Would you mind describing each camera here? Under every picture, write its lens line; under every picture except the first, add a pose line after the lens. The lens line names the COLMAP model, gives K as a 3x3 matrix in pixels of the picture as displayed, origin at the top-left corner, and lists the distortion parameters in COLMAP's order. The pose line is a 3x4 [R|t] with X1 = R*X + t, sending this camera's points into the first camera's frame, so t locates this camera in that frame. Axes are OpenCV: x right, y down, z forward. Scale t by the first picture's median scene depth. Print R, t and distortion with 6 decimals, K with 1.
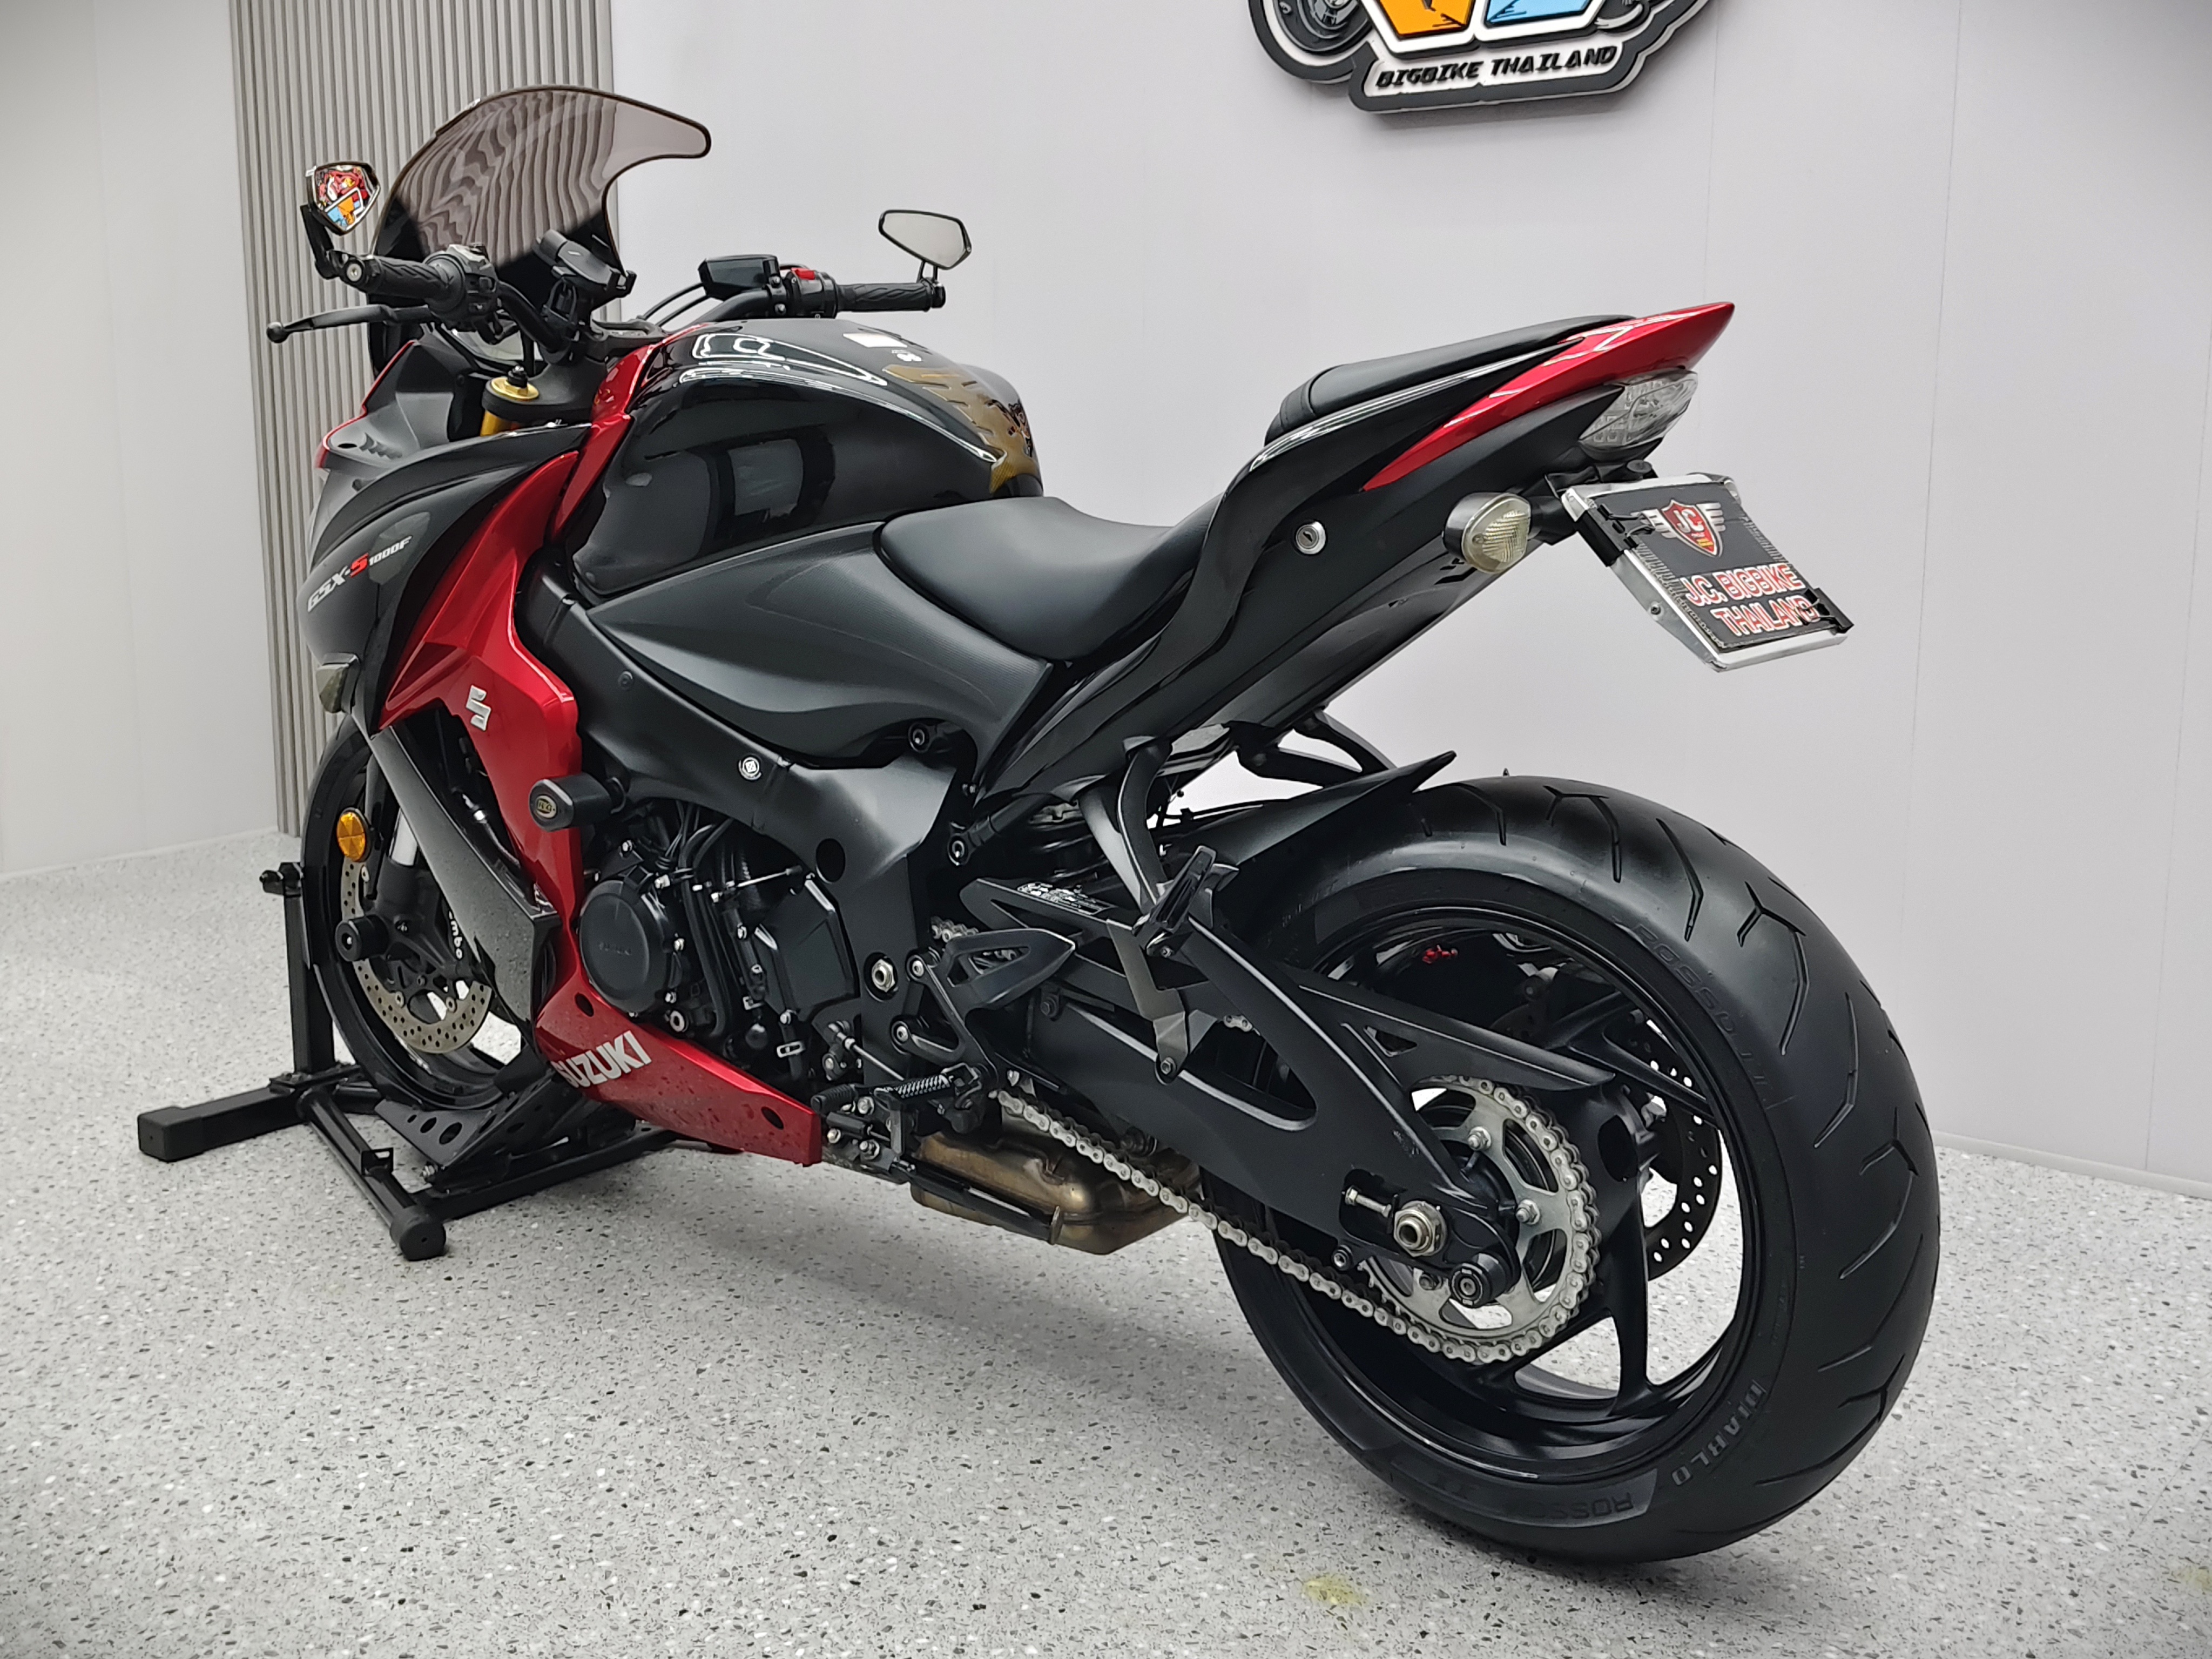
lens RADIAL K [[2271.5, 0, 1107.3], [0, 2271.5, 818.3], [0, 0, 1]] dist [0.003244, 0.142815]
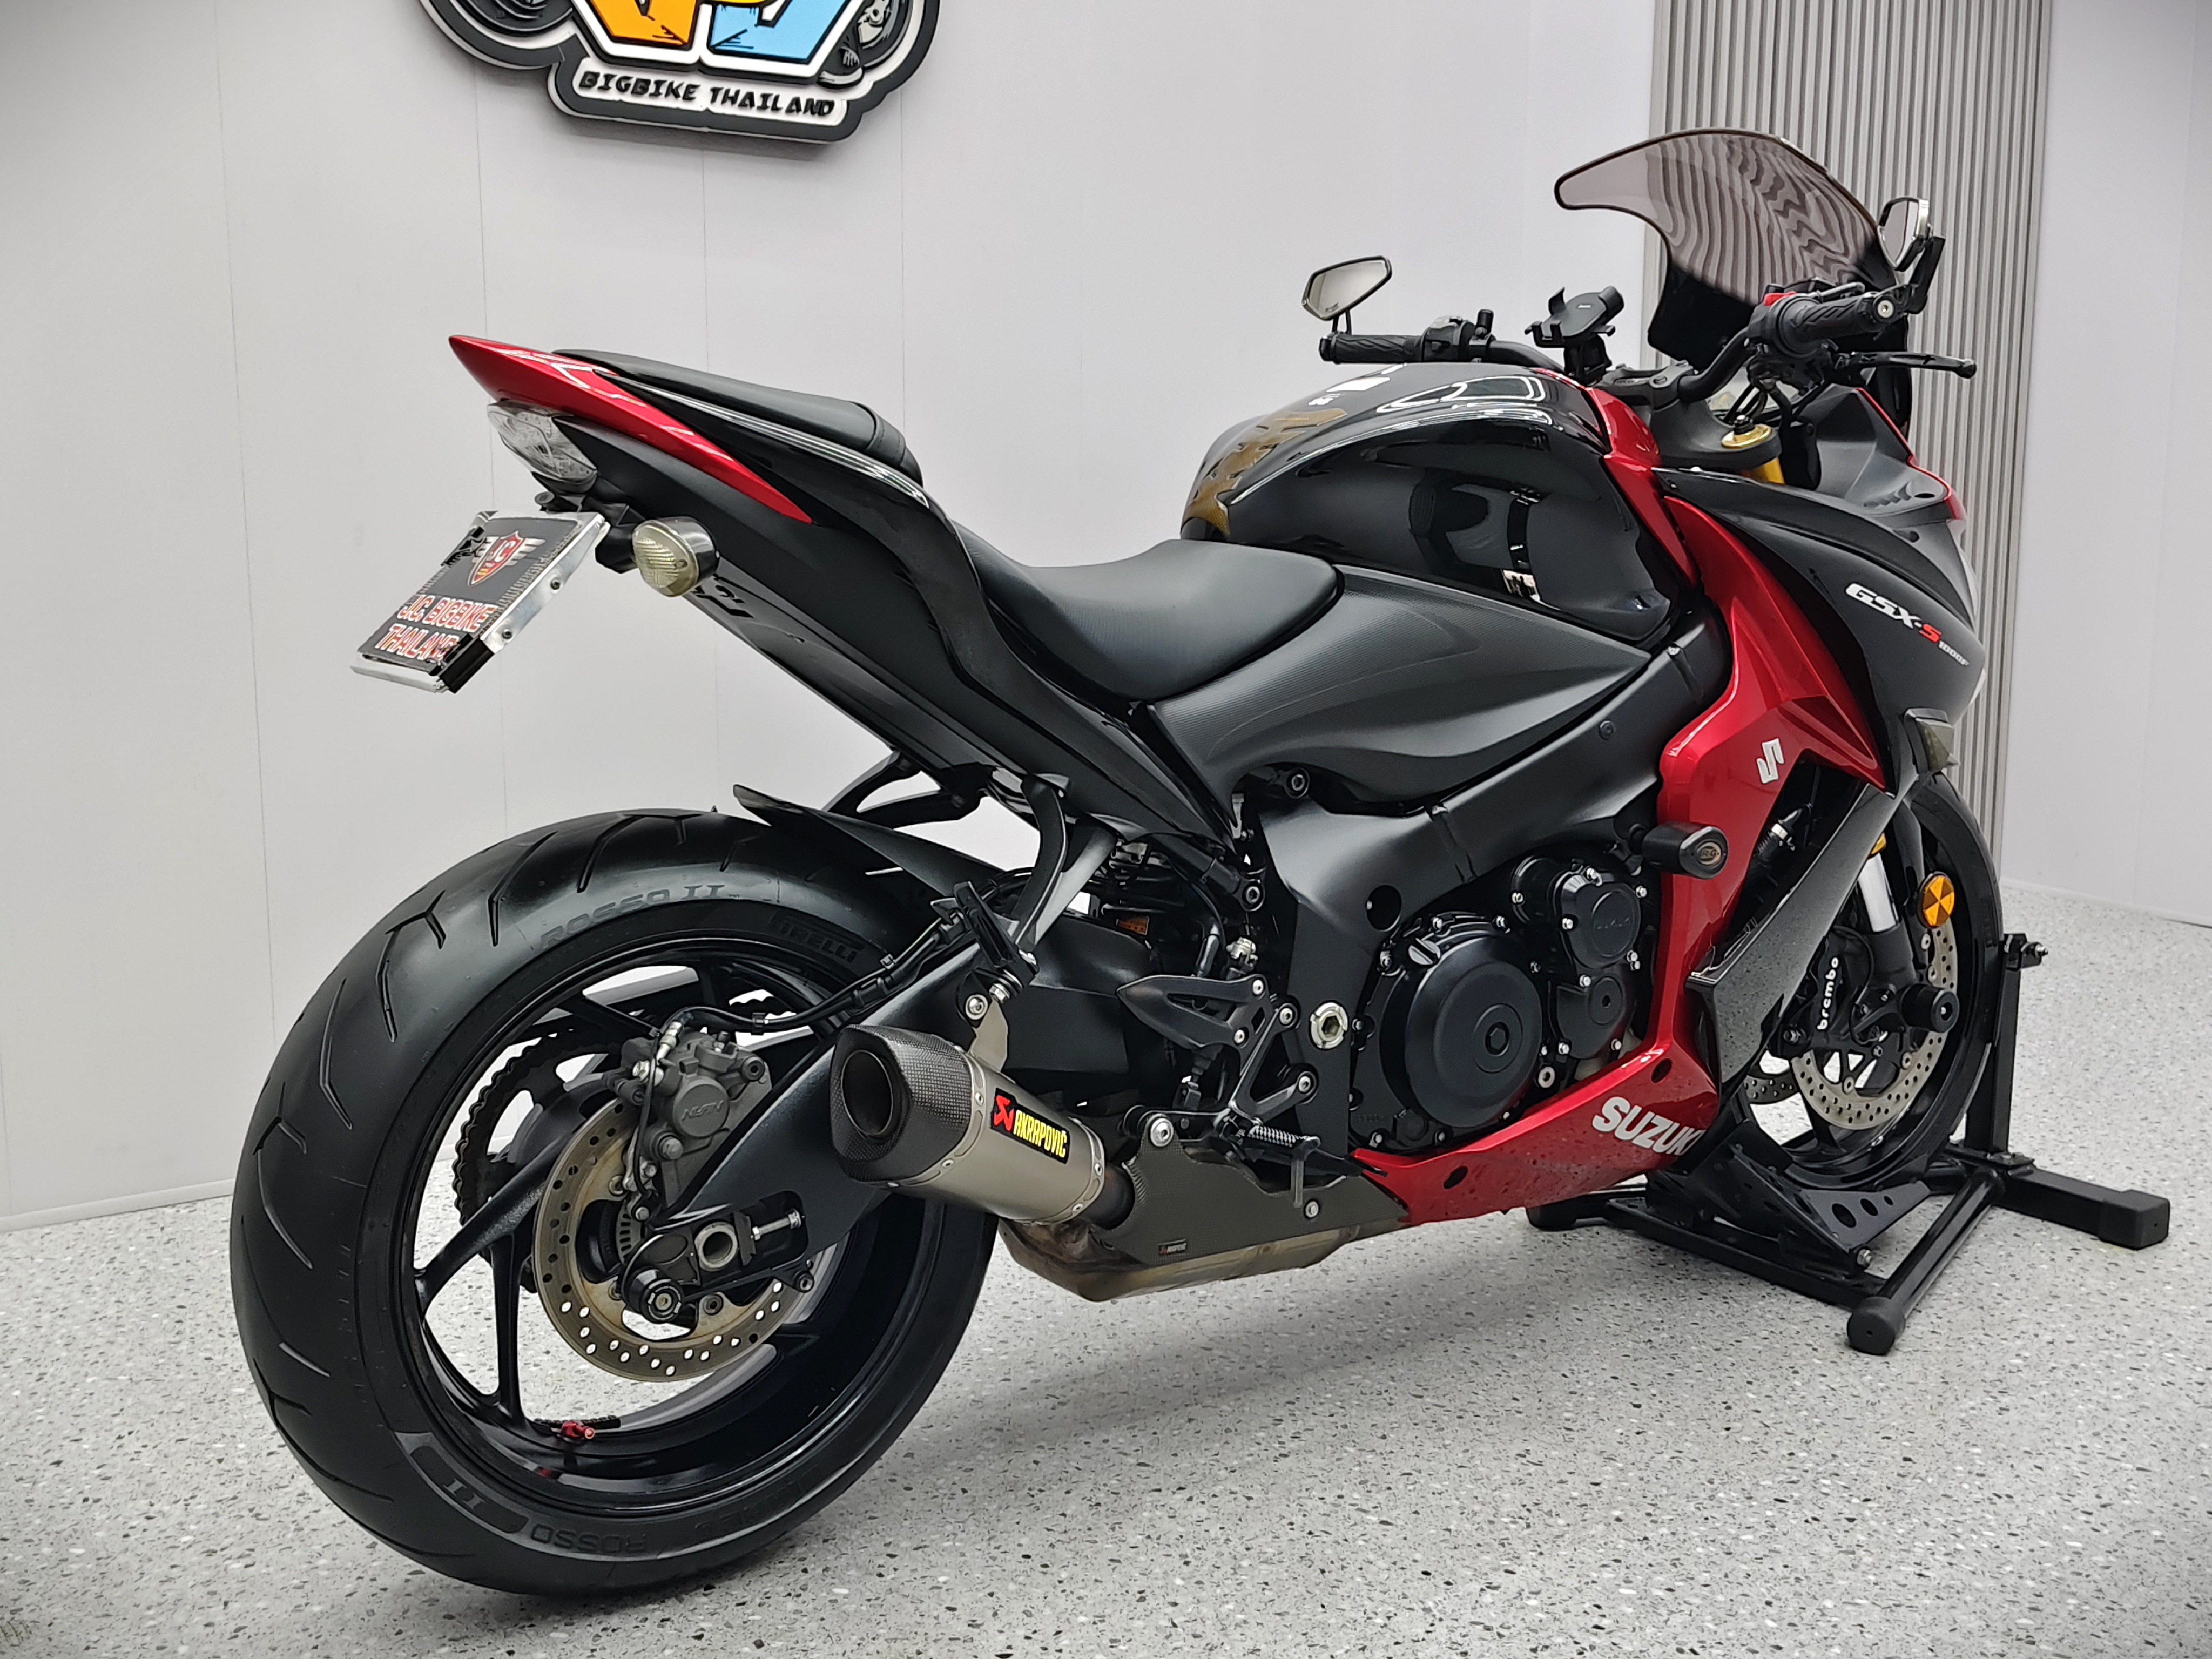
lens RADIAL K [[2285.1, 0, 1095.3], [0, 2285.1, 818.3], [0, 0, 1]] dist [0.023289, 0.079103]
pose [[0.287587, -0.143769, 0.946902, -1.026263], [0.152752, 0.982899, 0.102842, -0.140577], [-0.945495, 0.115065, 0.304630, 0.799110]]
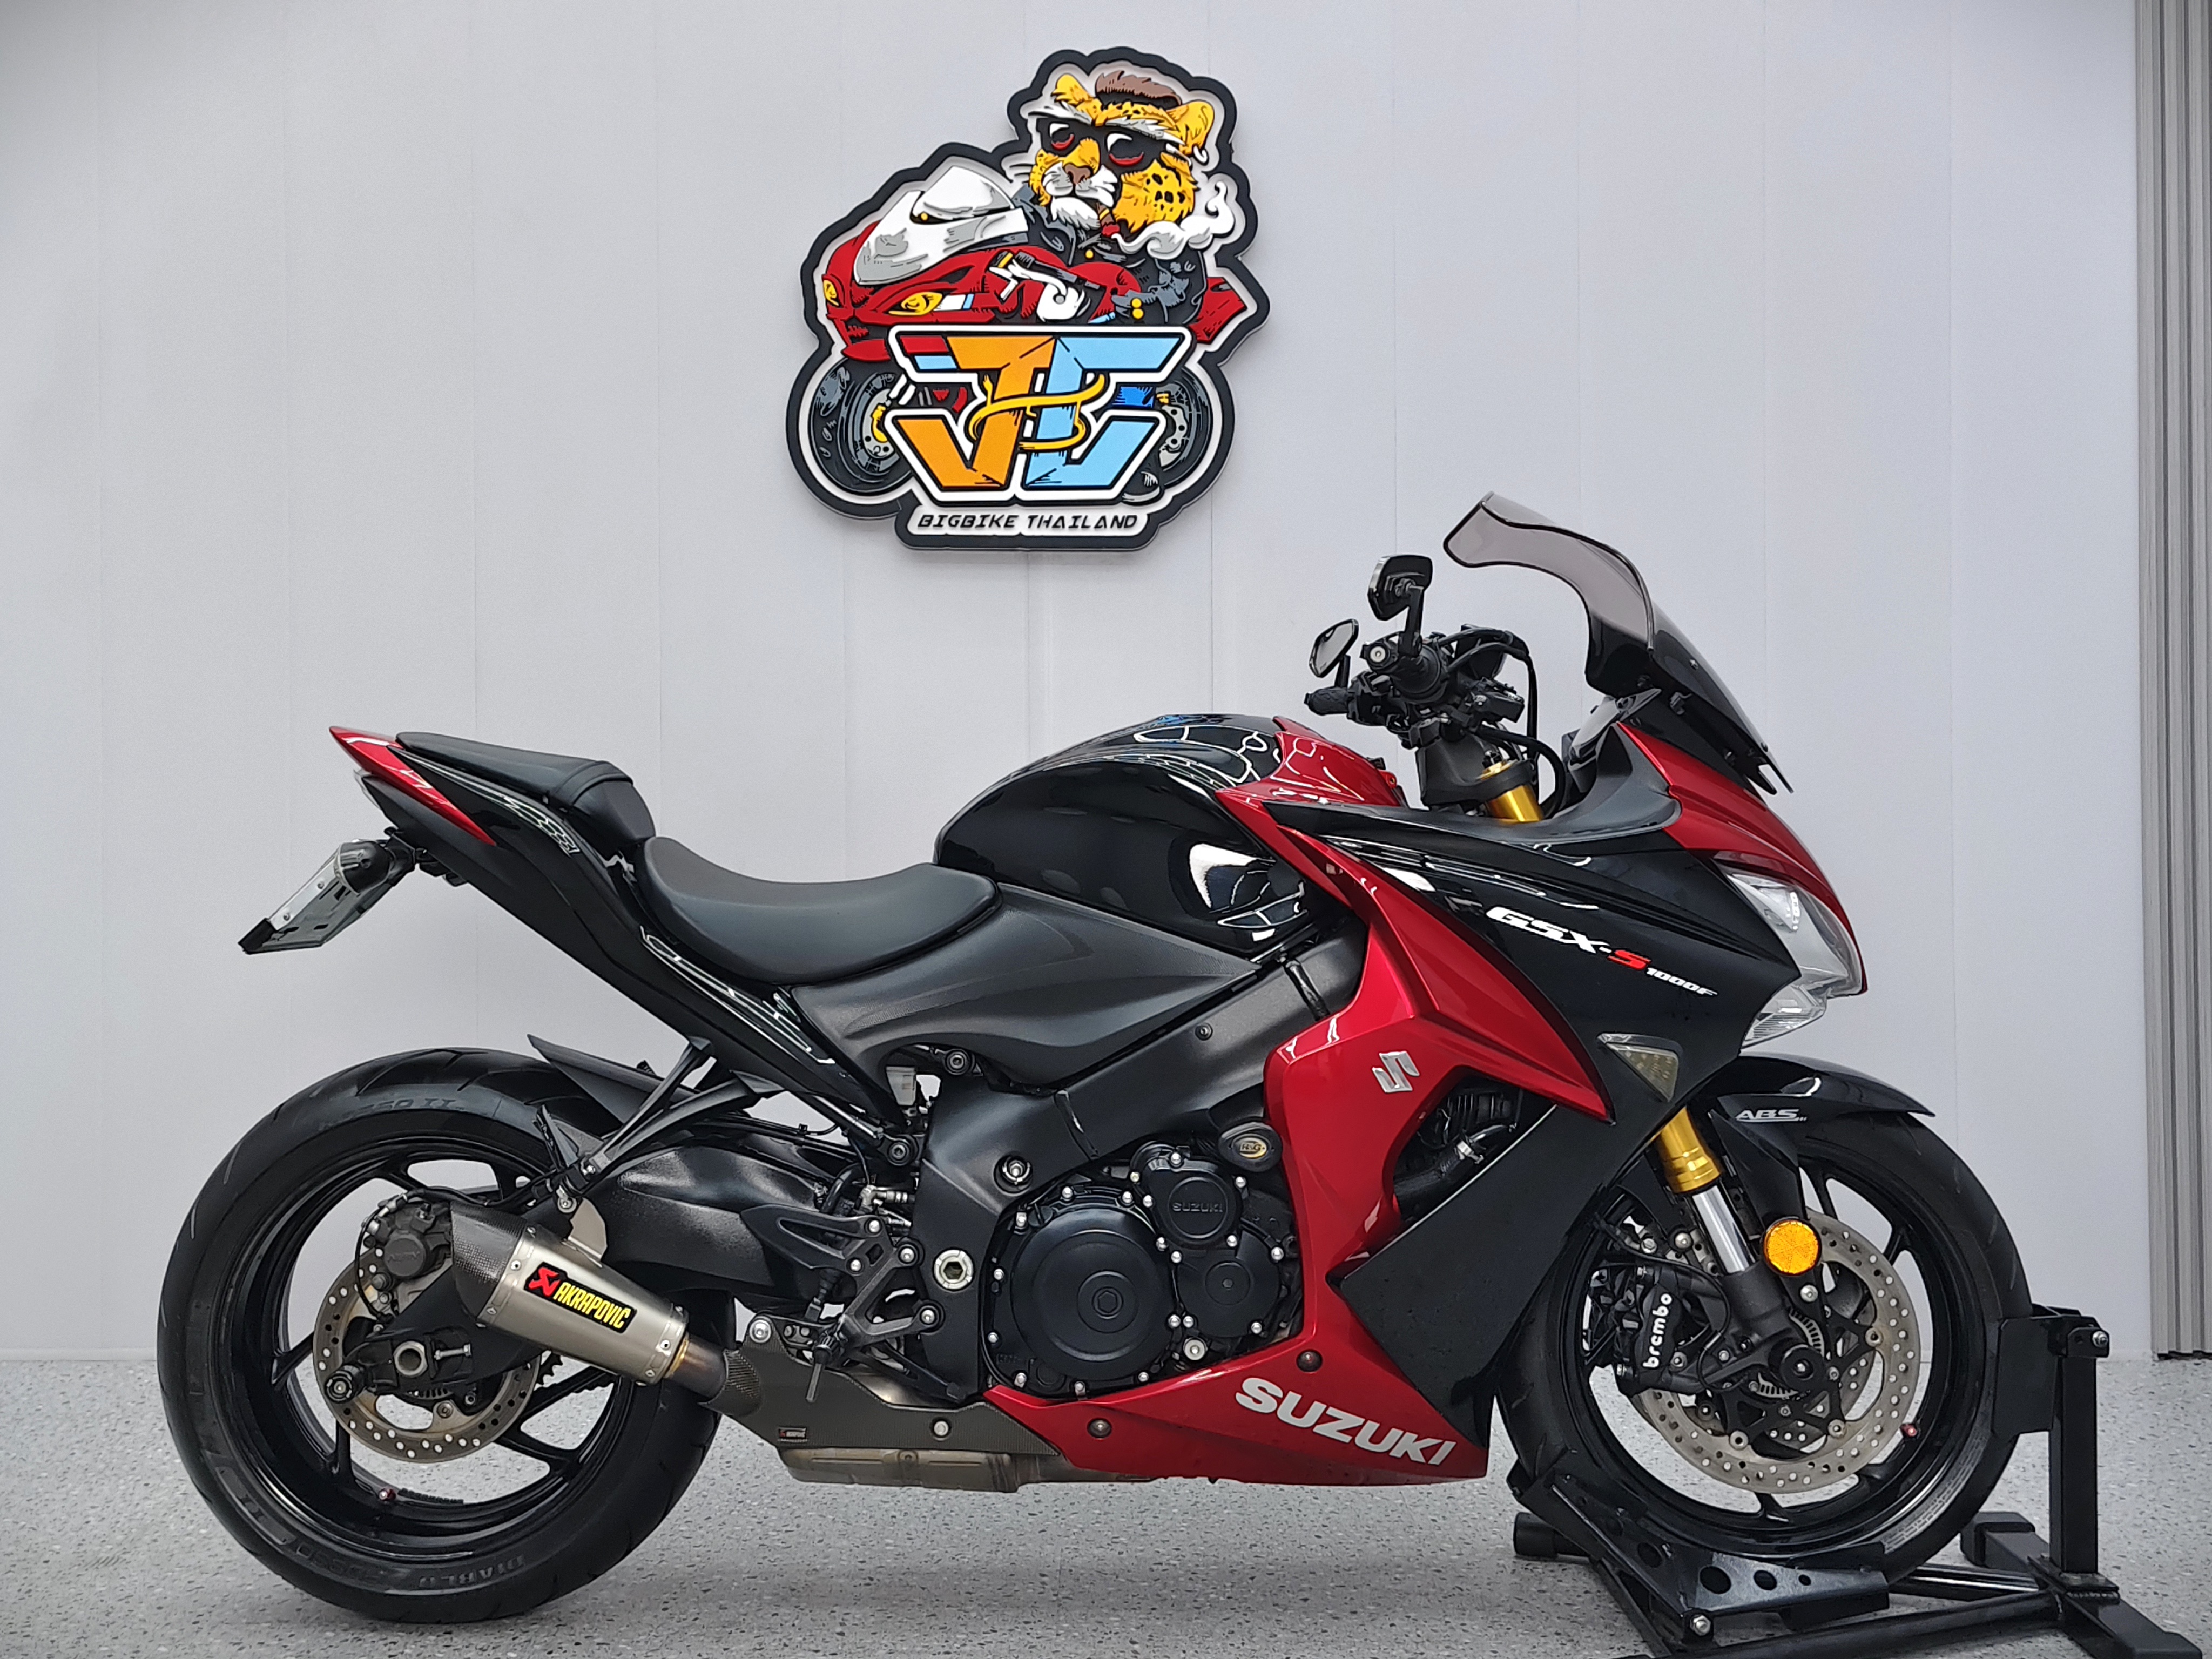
lens RADIAL K [[2285.1, 0, 1095.3], [0, 2285.1, 818.3], [0, 0, 1]] dist [0.023289, 0.079103]
pose [[0.789996, -0.001427, 0.613111, -0.754229], [0.105438, 0.985415, -0.133565, -0.008377], [-0.603978, 0.170161, 0.778624, 0.074035]]
